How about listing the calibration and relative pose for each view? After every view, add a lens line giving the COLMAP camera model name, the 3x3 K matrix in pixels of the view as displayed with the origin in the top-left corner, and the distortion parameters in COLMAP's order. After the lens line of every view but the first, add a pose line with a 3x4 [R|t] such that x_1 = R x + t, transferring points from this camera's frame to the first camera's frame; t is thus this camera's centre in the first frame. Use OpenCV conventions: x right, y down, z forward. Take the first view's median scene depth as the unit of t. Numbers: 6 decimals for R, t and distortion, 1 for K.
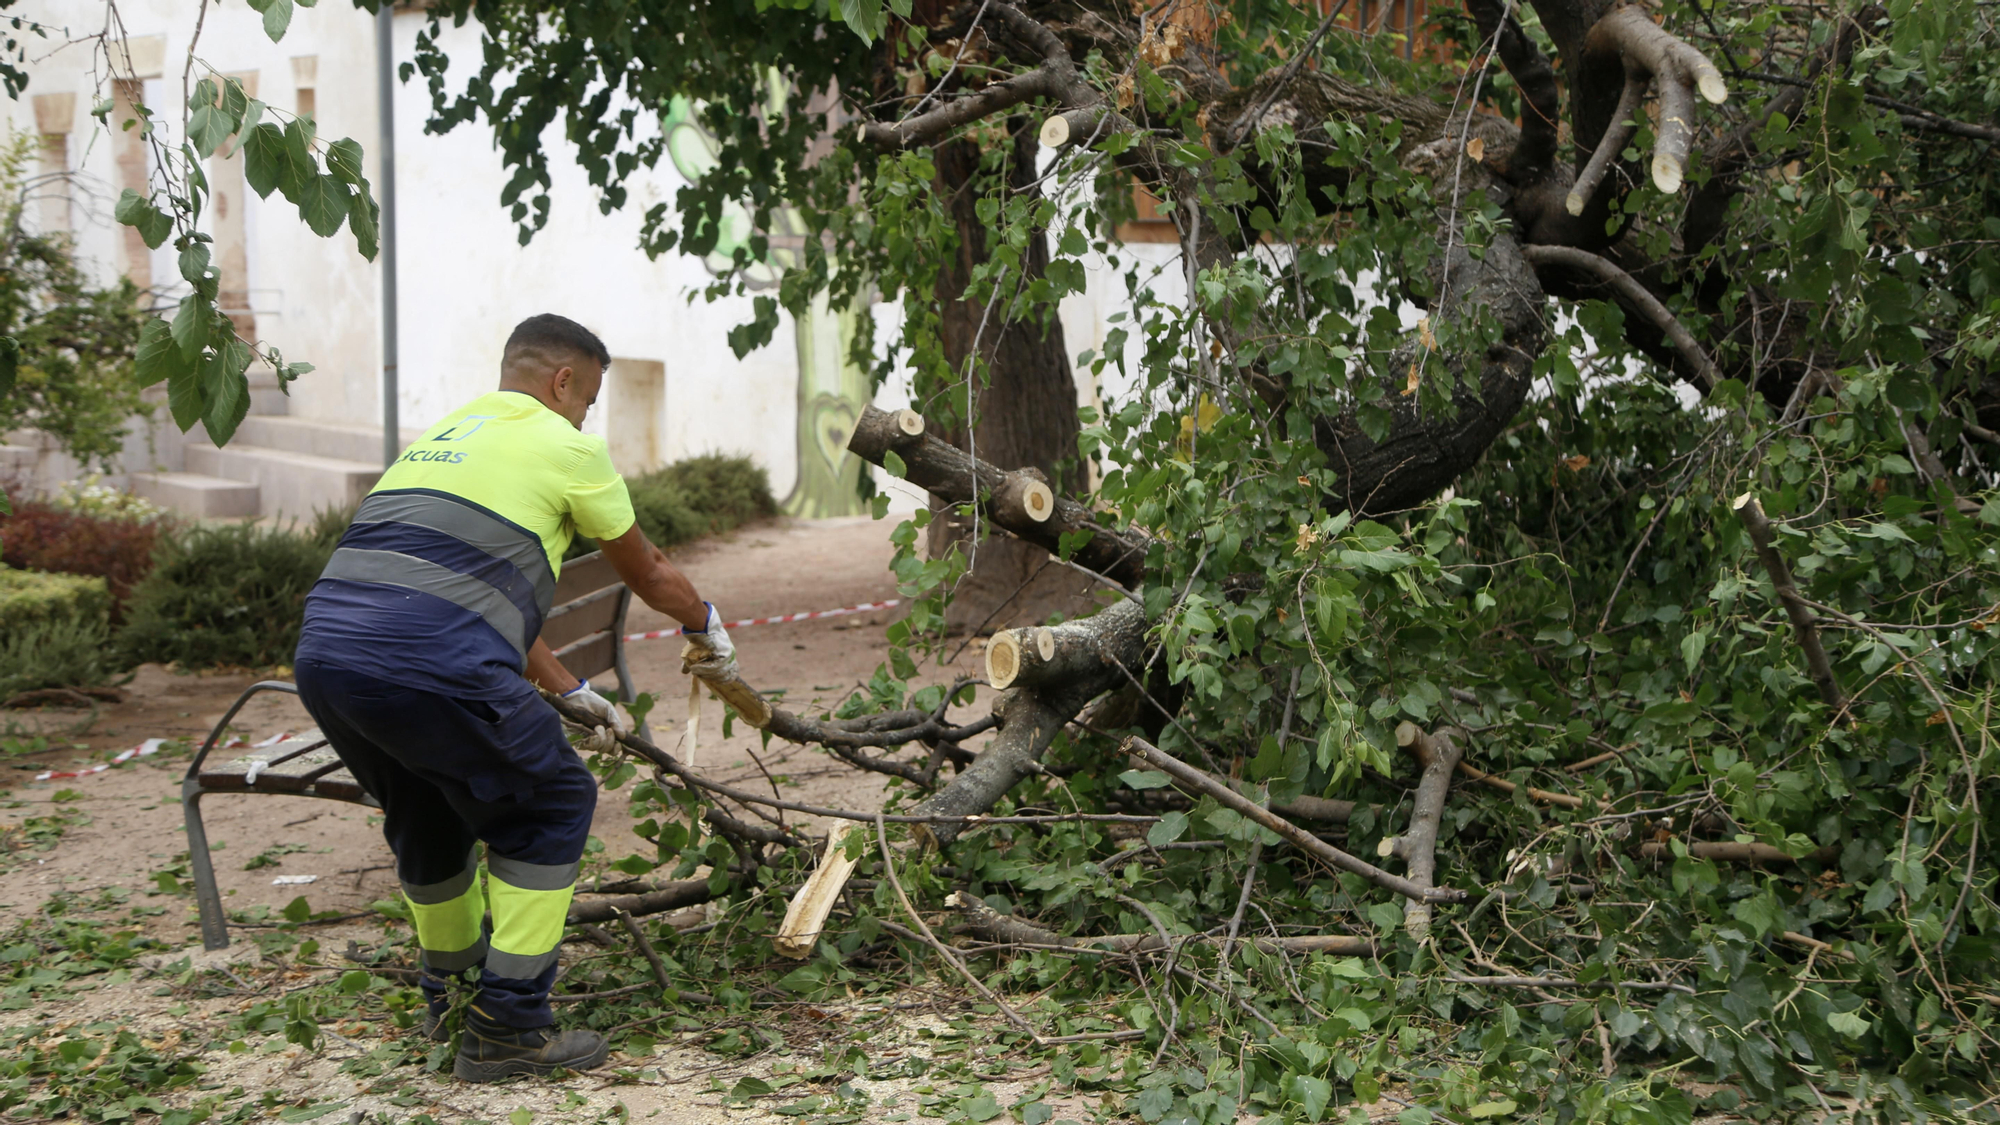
lens RADIAL K [[2758.1, 0, 1000.0], [0, 2758.1, 562.5], [0, 0, 1]] dist [0.180840, -0.017373]
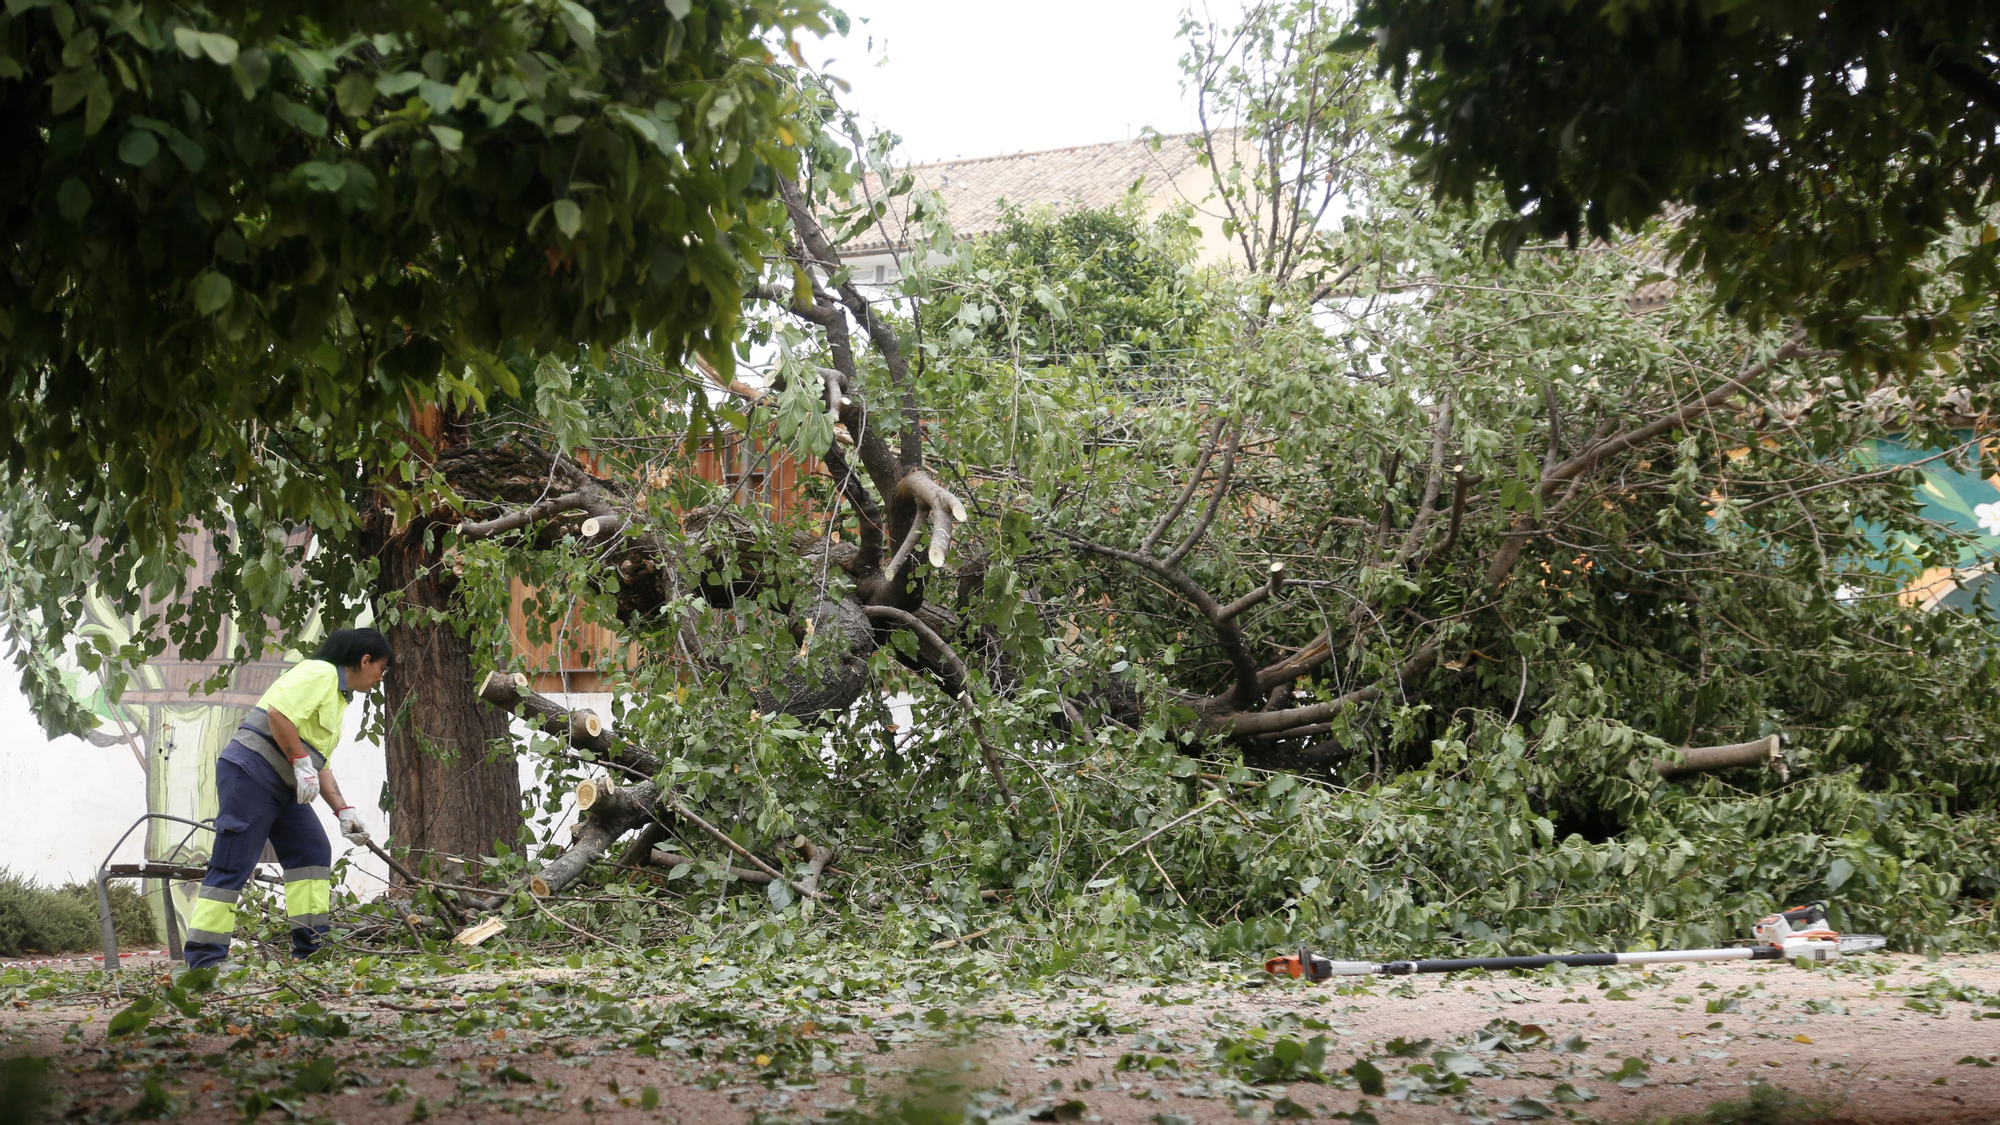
lens RADIAL K [[4125.7, 0, 1000.0], [0, 4125.7, 562.5], [0, 0, 1]] dist [-0.015782, 0.063311]
pose [[0.976447, 0.037548, 0.212467, -0.288508], [0.002921, 0.982349, -0.187032, 0.359563], [-0.215739, 0.183247, 0.959102, -1.560681]]
